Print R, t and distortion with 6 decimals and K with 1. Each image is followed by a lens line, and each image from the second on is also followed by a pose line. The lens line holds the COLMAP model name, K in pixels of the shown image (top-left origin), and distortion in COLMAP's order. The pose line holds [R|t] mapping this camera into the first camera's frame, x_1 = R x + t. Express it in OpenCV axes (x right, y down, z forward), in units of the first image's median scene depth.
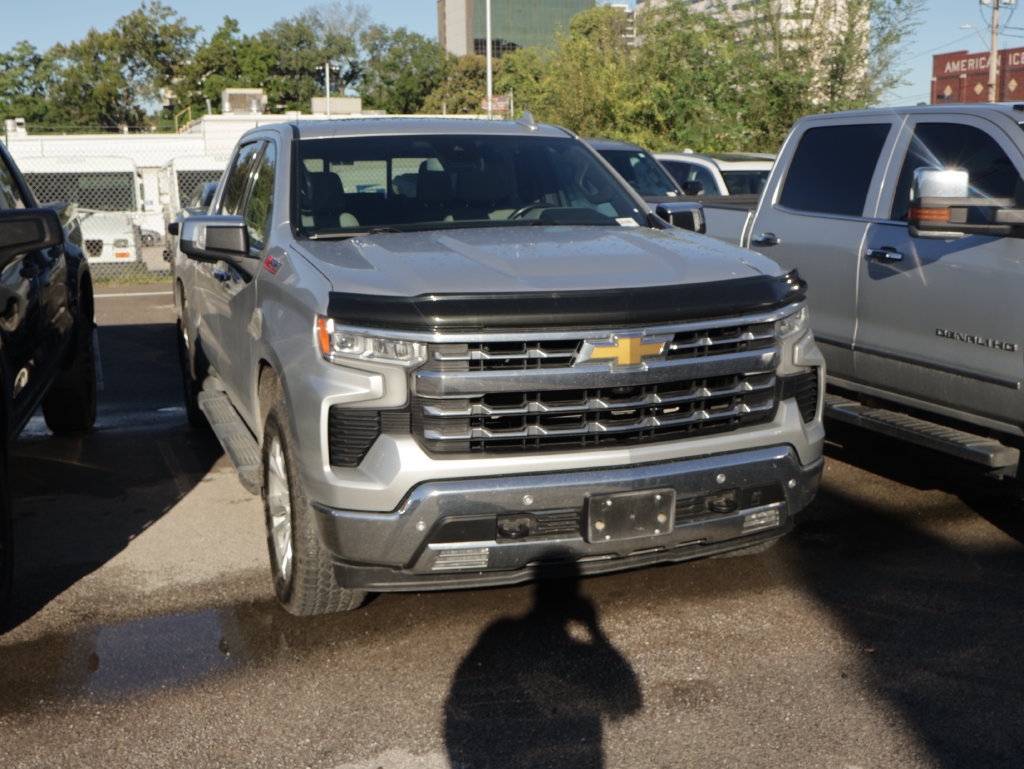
lens RADIAL K [[1210.0, 0, 509.9], [0, 1210.0, 391.9], [0, 0, 1]] dist [-0.004604, 0.000000]
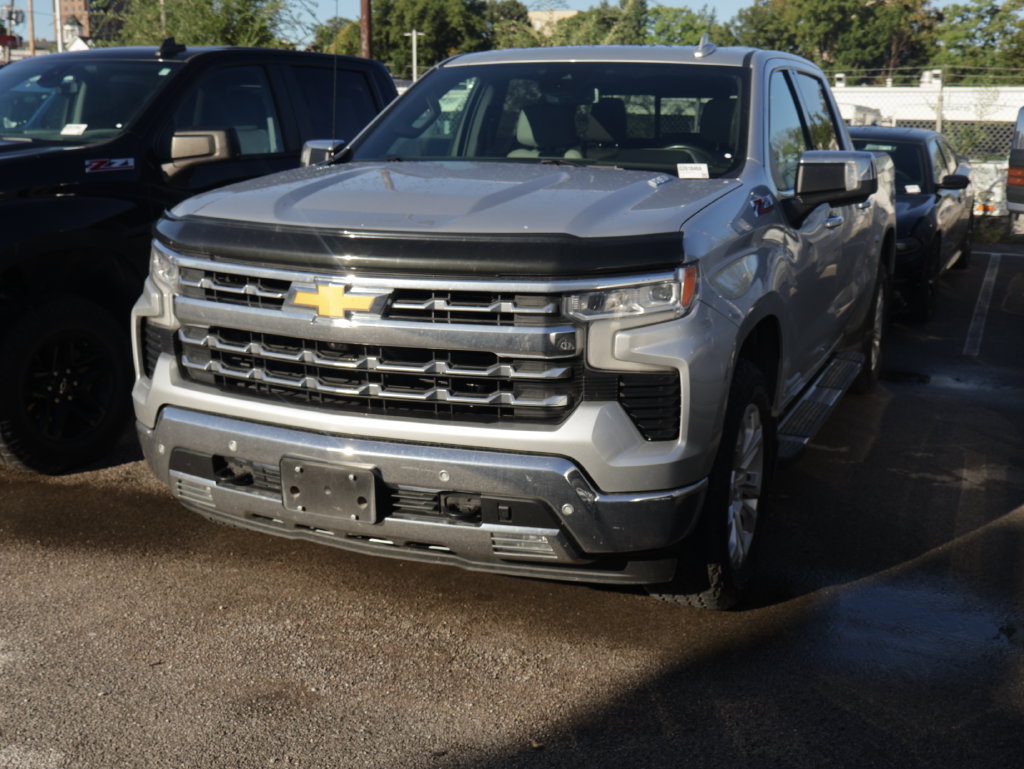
lens RADIAL K [[1210.0, 0, 506.5], [0, 1210.0, 380.2], [0, 0, 1]] dist [-0.004604, 0.000000]
pose [[0.728276, 0.168916, -0.664139, 0.452157], [-0.150872, 0.984888, 0.085053, -0.041249], [0.668469, 0.038258, 0.742755, 0.260879]]
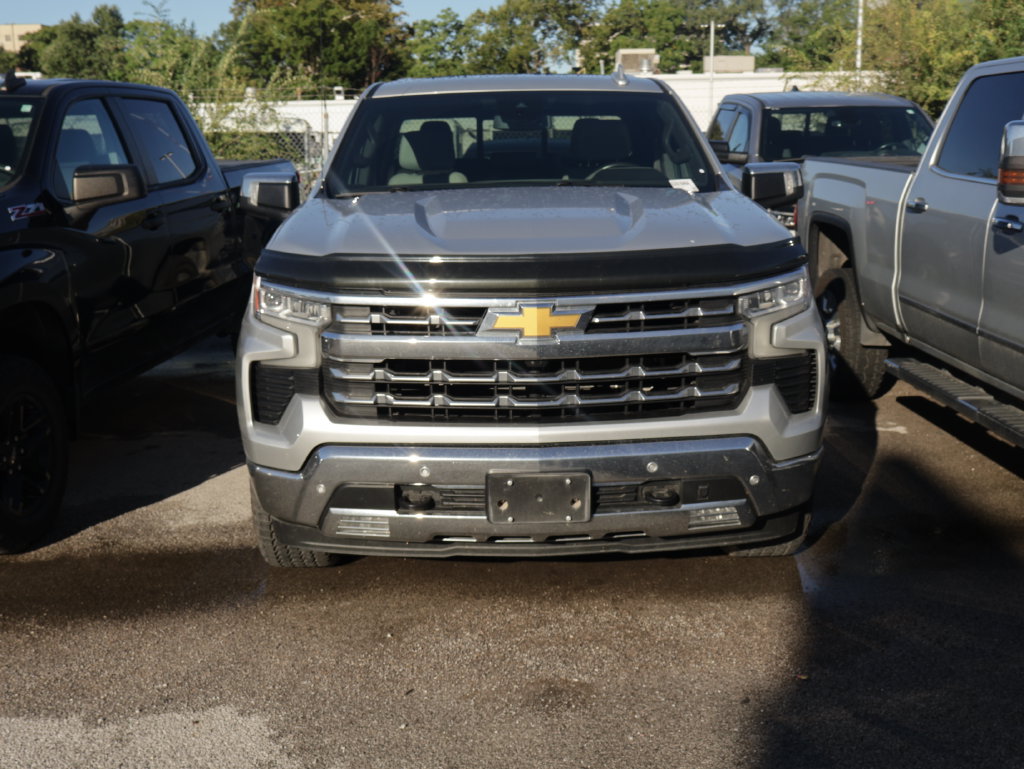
lens RADIAL K [[1210.0, 0, 510.9], [0, 1210.0, 381.5], [0, 0, 1]] dist [-0.004604, 0.000000]
pose [[0.945409, 0.063023, -0.319735, 0.222489], [-0.055347, 0.997920, 0.033049, -0.010296], [0.321153, -0.013549, 0.946931, 0.065788]]
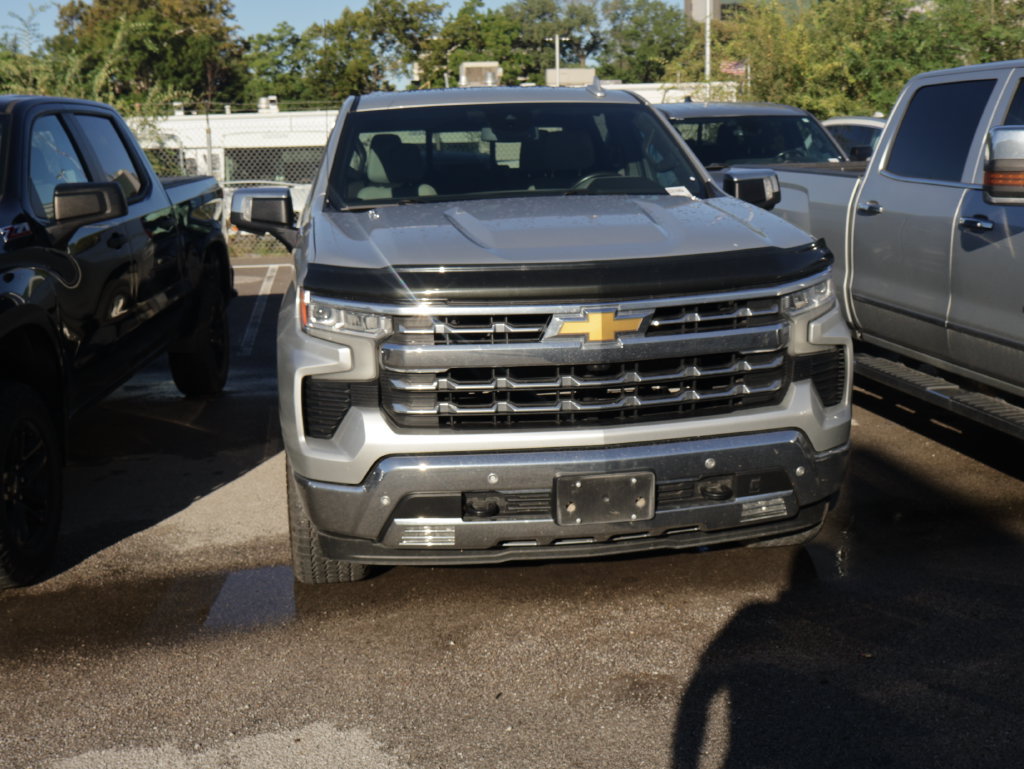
lens RADIAL K [[1210.0, 0, 508.5], [0, 1210.0, 377.7], [0, 0, 1]] dist [-0.004604, 0.000000]
pose [[0.979762, 0.022610, -0.198886, 0.127456], [-0.020042, 0.999688, 0.014915, -0.003526], [0.199161, -0.010627, 0.979909, 0.028841]]
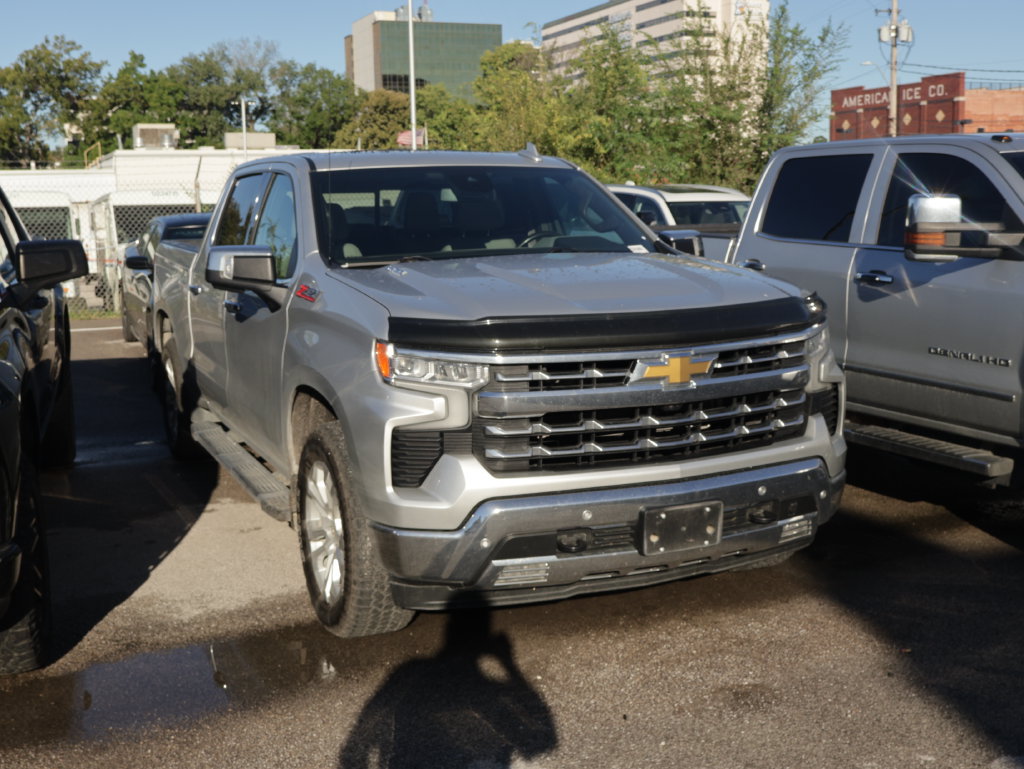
lens RADIAL K [[1210.0, 0, 512.2], [0, 1210.0, 384.8], [0, 0, 1]] dist [-0.004604, 0.000000]
pose [[0.997014, -0.017291, 0.075266, -0.072811], [0.019757, 0.999288, -0.032140, 0.005941], [-0.074657, 0.033531, 0.996645, -0.017941]]
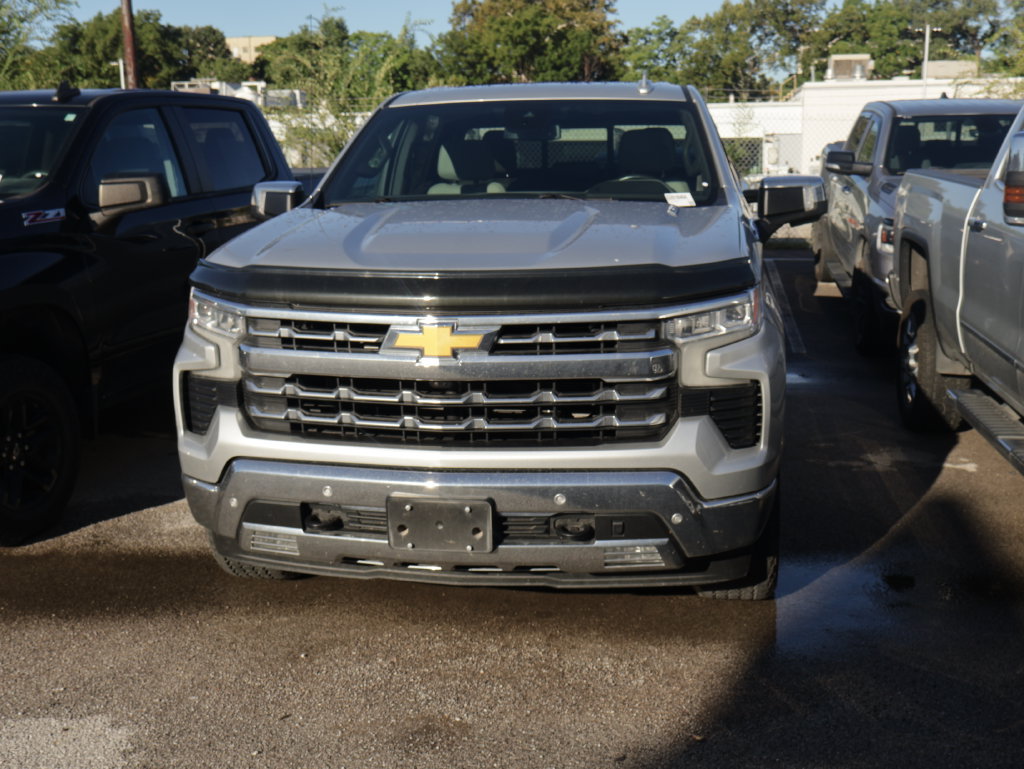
lens RADIAL K [[1210.0, 0, 509.5], [0, 1210.0, 376.6], [0, 0, 1]] dist [-0.004604, 0.000000]
pose [[0.872929, 0.093482, -0.478806, 0.335936], [-0.087079, 0.995565, 0.035616, -0.025831], [0.480012, 0.010604, 0.877198, 0.143348]]
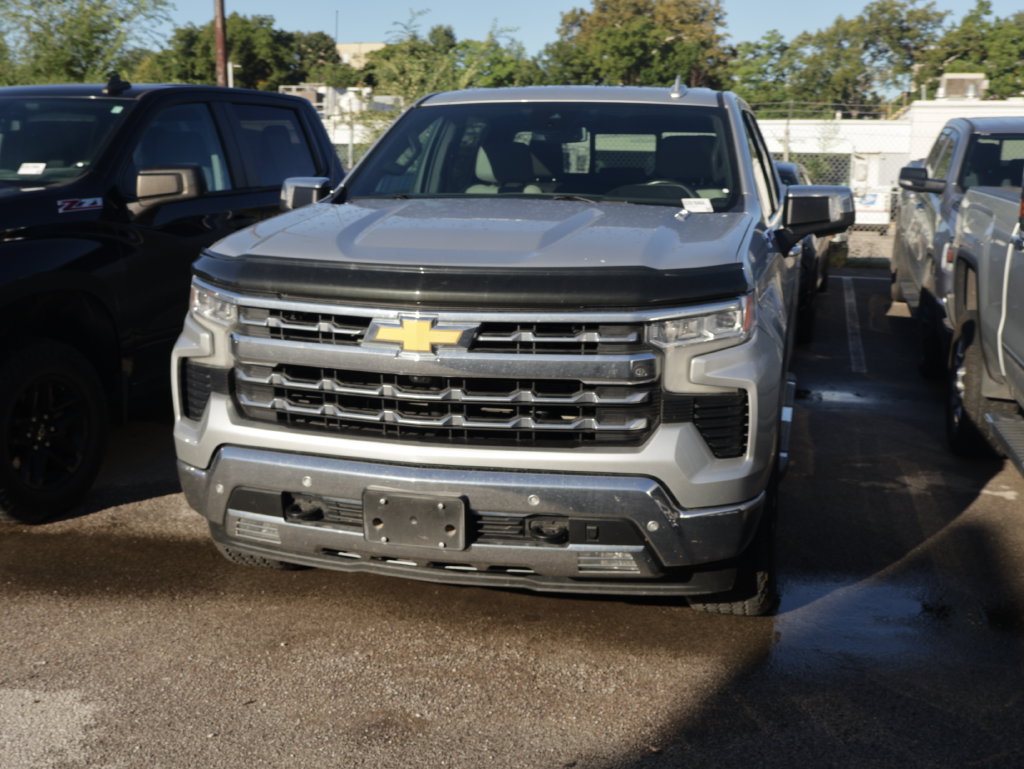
lens RADIAL K [[1210.0, 0, 509.9], [0, 1210.0, 387.5], [0, 0, 1]] dist [-0.004604, 0.000000]
pose [[0.827819, 0.129740, -0.545787, 0.377713], [-0.126141, 0.991025, 0.044255, -0.025846], [0.546630, 0.032211, 0.836754, 0.173020]]
